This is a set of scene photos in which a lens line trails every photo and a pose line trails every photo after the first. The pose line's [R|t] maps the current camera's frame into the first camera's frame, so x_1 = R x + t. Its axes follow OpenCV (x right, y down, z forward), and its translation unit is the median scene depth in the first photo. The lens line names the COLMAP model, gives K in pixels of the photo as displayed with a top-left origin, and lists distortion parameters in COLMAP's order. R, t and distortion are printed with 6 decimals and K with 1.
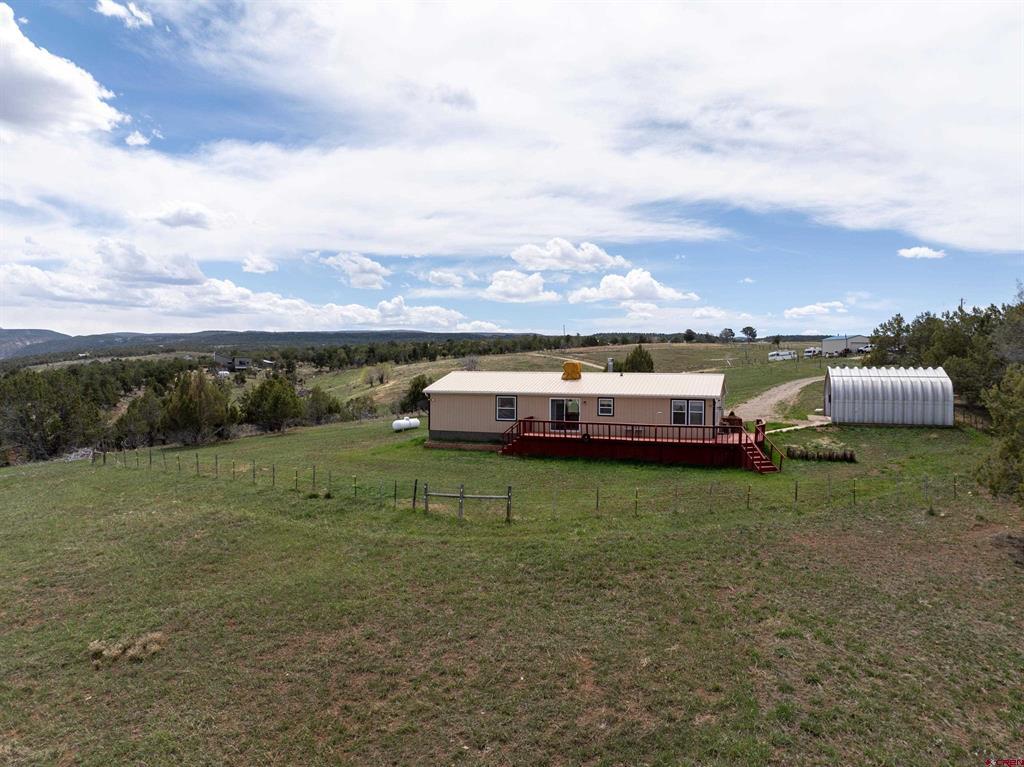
lens RADIAL K [[751.3, 0, 511.1], [0, 751.3, 381.3], [0, 0, 1]] dist [0.001027, -0.003348]
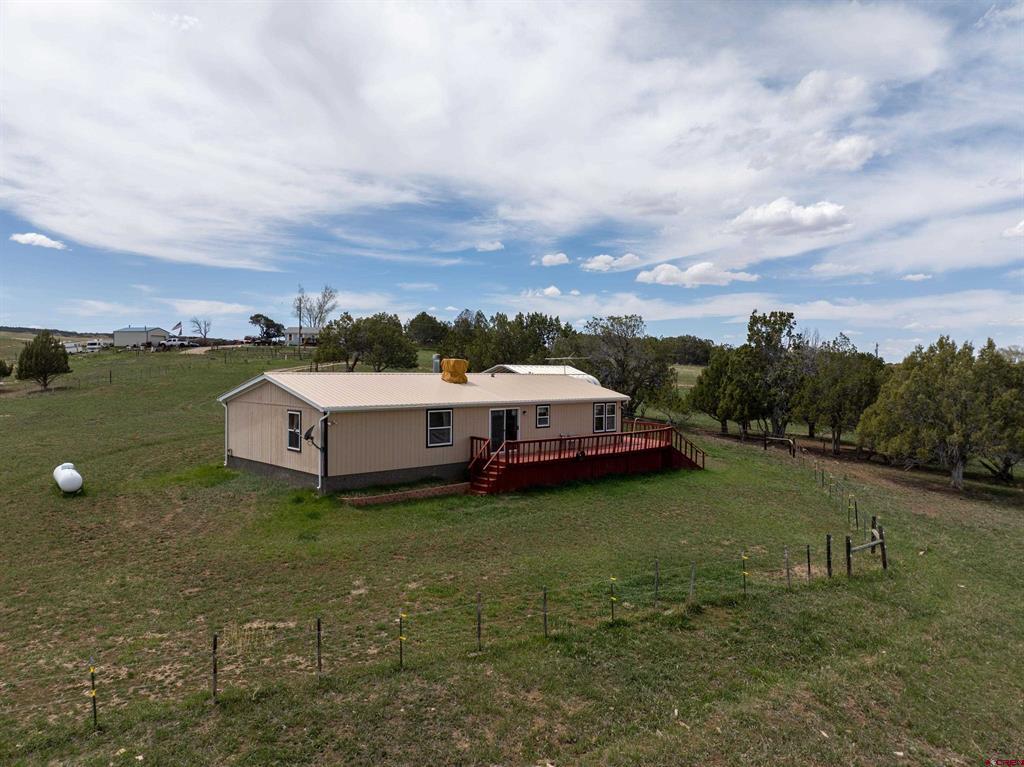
lens RADIAL K [[751.3, 0, 511.1], [0, 751.3, 381.3], [0, 0, 1]] dist [0.001027, -0.003348]
pose [[0.435871, -0.018944, 0.899810, -0.560642], [0.011817, 0.999813, 0.015325, -0.014512], [-0.899932, 0.003953, 0.436013, 0.634130]]
